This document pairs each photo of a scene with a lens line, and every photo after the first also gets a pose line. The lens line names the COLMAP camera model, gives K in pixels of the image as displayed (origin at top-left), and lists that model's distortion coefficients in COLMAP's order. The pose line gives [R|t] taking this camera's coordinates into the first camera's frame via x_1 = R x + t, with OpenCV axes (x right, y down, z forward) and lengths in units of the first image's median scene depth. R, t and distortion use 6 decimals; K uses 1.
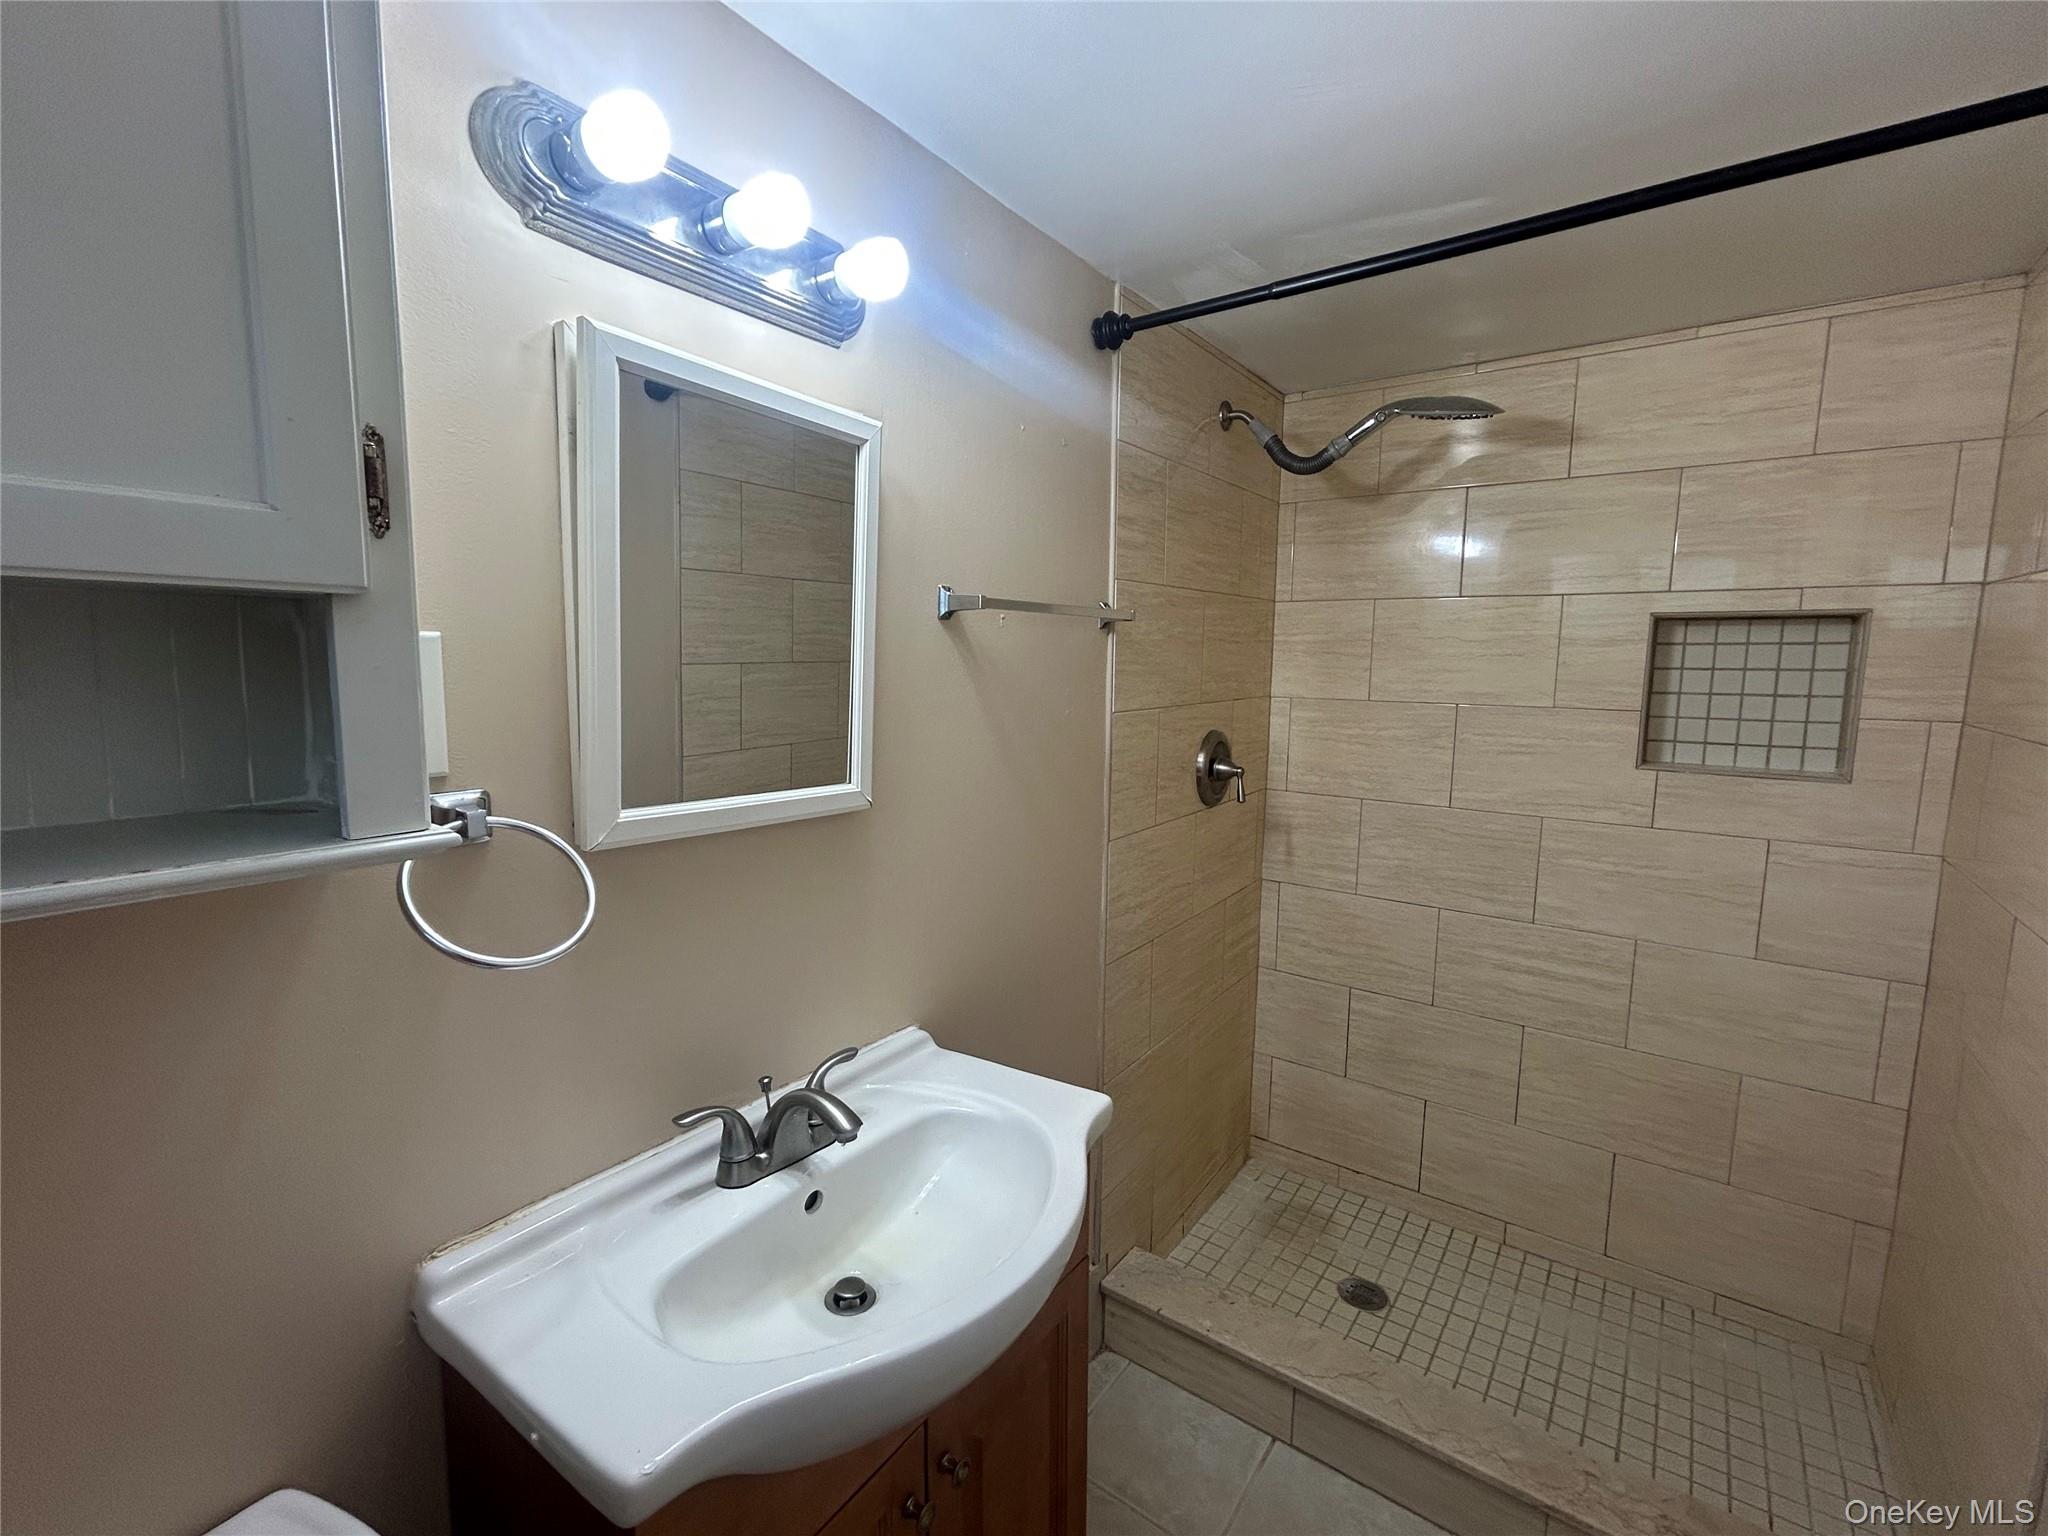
lens RADIAL K [[893.6, 0, 1022.6], [0, 893.6, 765.9], [0, 0, 1]] dist [0.004363, 0.000212]
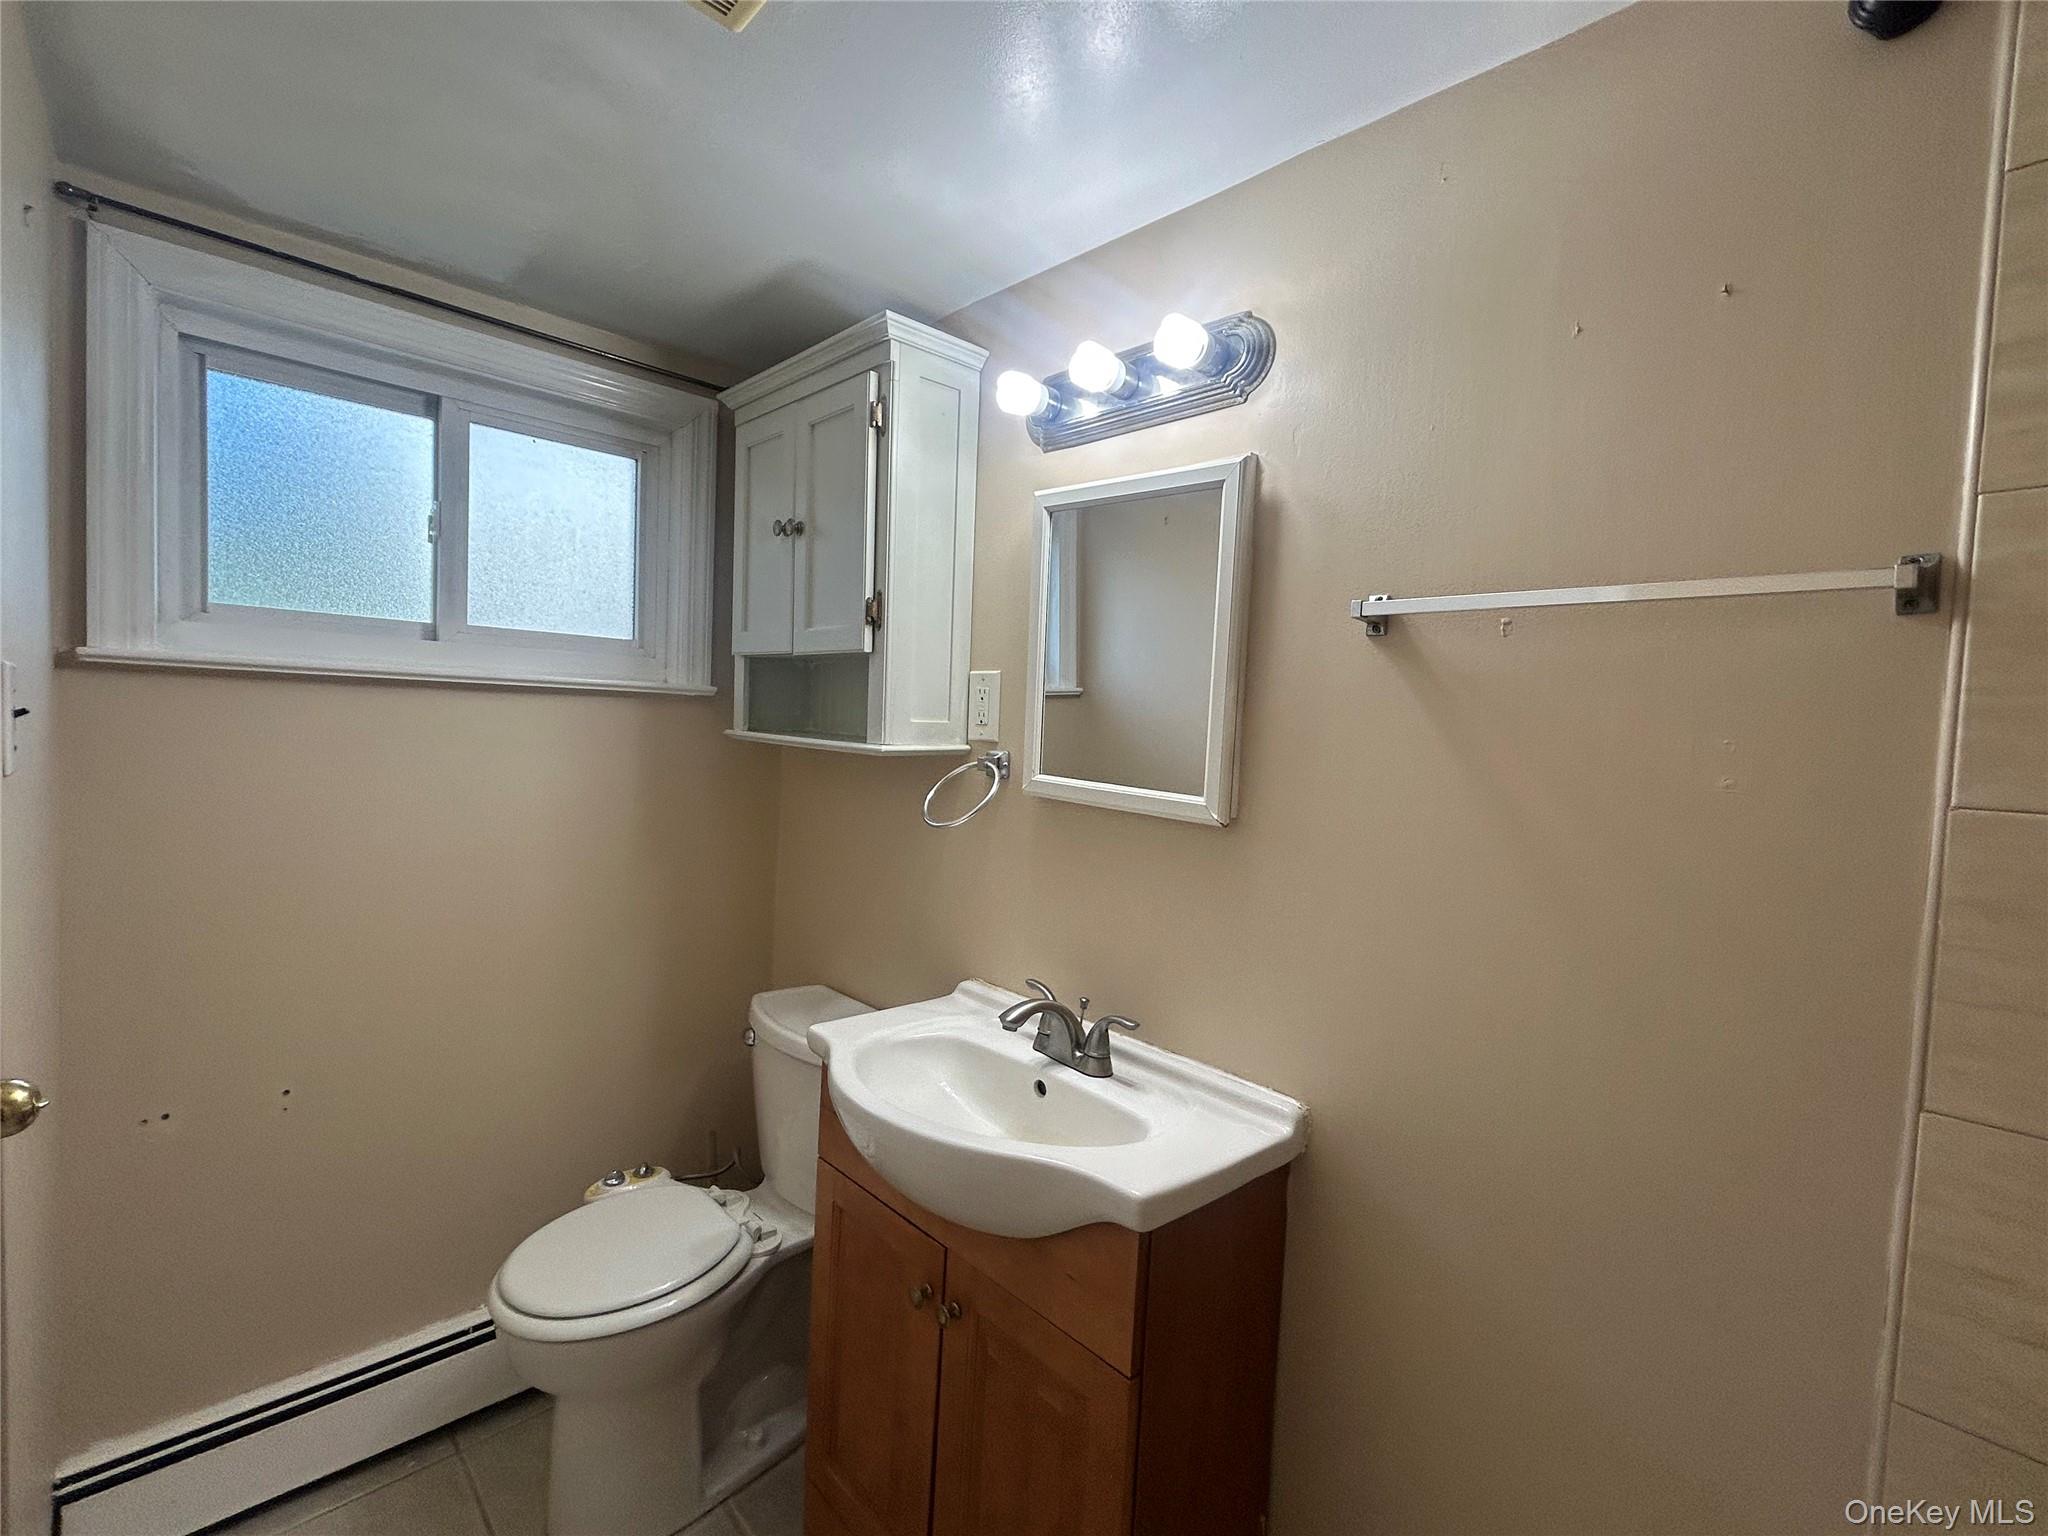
lens RADIAL K [[893.6, 0, 1024.5], [0, 893.6, 760.3], [0, 0, 1]] dist [0.004363, 0.000212]
pose [[-0.184594, 0.029038, -0.982386, 0.613134], [-0.161733, 0.985039, 0.059507, -0.036467], [0.969416, 0.169869, -0.177136, 0.661200]]
